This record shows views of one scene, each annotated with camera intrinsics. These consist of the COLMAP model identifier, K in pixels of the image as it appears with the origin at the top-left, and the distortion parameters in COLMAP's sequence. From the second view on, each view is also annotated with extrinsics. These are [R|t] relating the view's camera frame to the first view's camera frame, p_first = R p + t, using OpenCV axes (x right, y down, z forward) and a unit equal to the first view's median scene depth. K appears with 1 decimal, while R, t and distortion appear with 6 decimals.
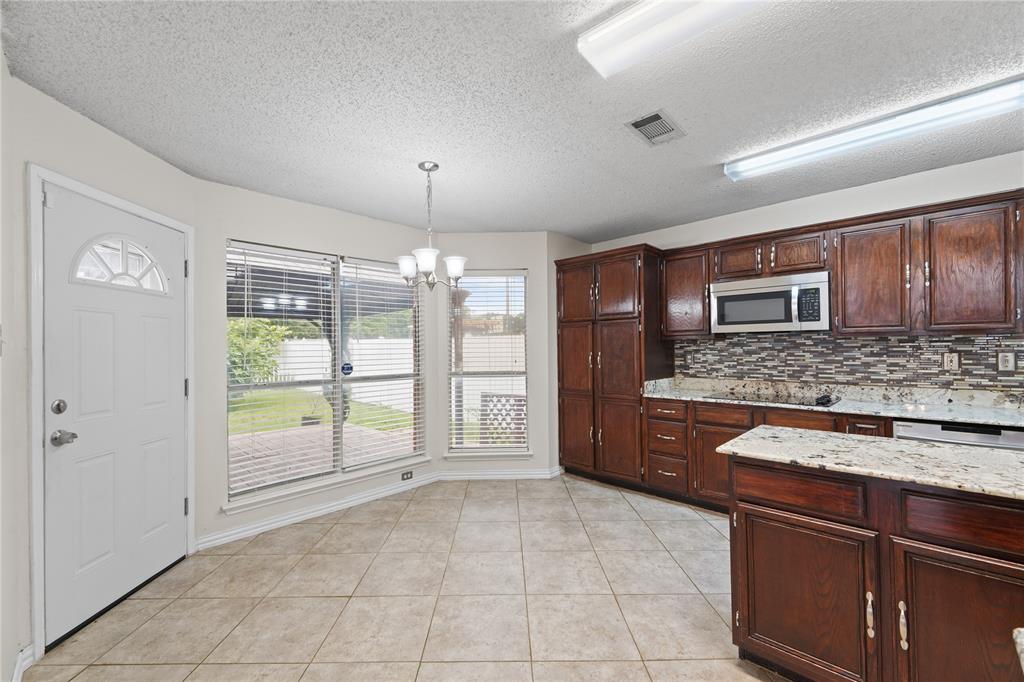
lens RADIAL K [[410.6, 0, 506.6], [0, 410.6, 347.1], [0, 0, 1]] dist [0.000052, -0.000233]
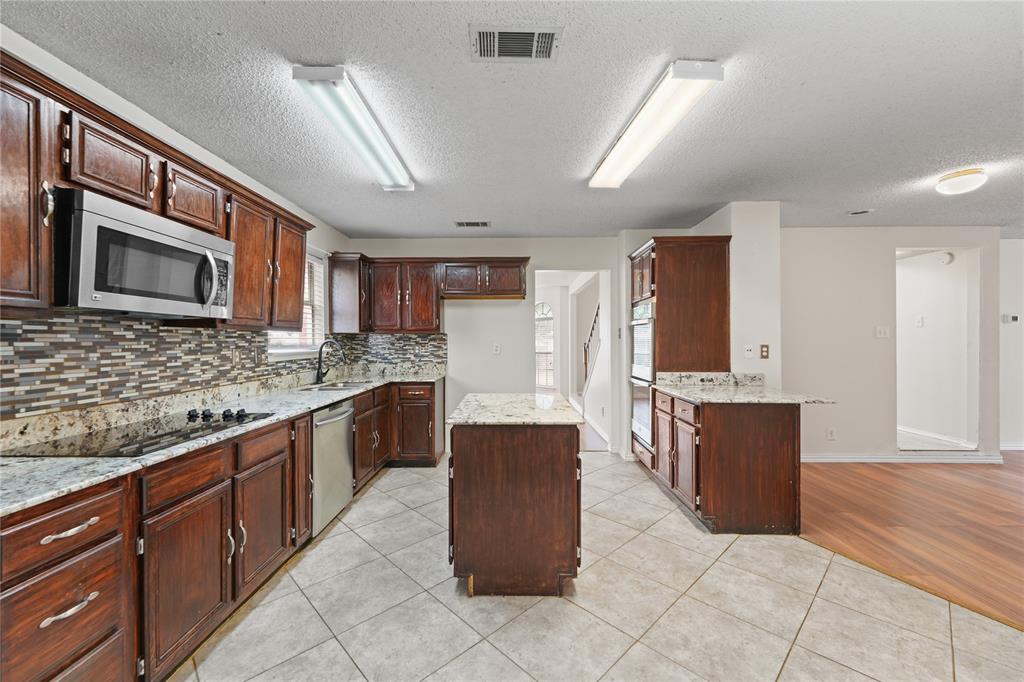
lens RADIAL K [[400.0, 0, 506.2], [0, 400.0, 341.7], [0, 0, 1]] dist [-0.000417, -0.000214]
pose [[-0.686467, 0.010267, 0.727089, -0.093719], [0.009982, 0.999939, -0.004696, 0.006960], [-0.727093, 0.004034, -0.686527, 1.000659]]
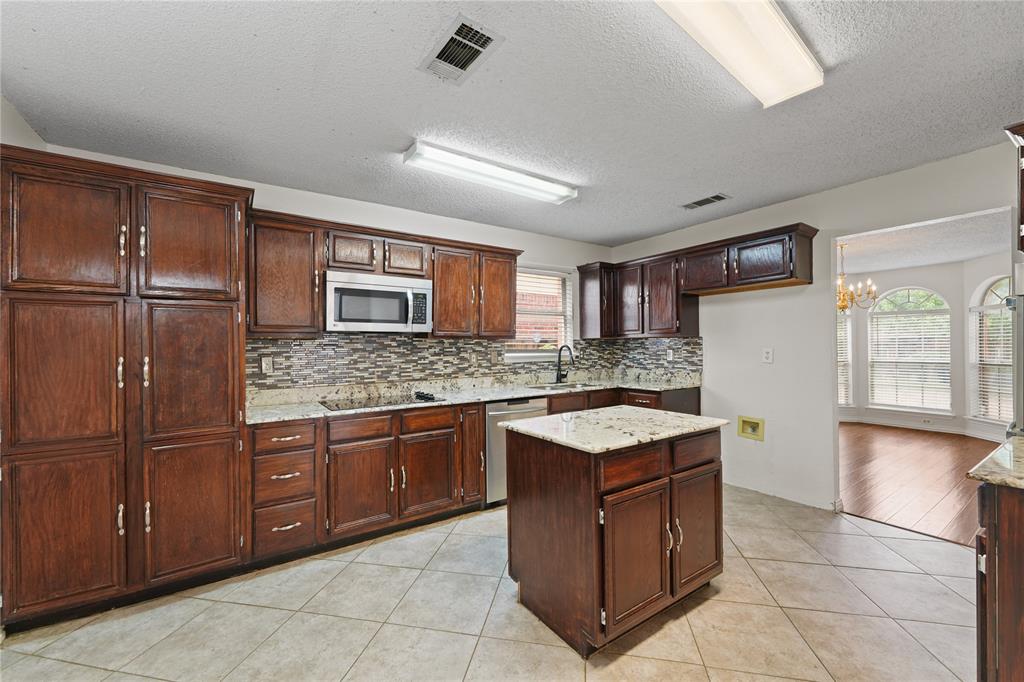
lens RADIAL K [[401.0, 0, 507.0], [0, 401.0, 346.1], [0, 0, 1]] dist [0.000760, -0.000426]
pose [[0.198717, 0.010379, 0.980002, -0.218318], [0.006796, 0.999905, -0.011967, 0.008544], [-0.980033, 0.009038, 0.198627, 0.508650]]
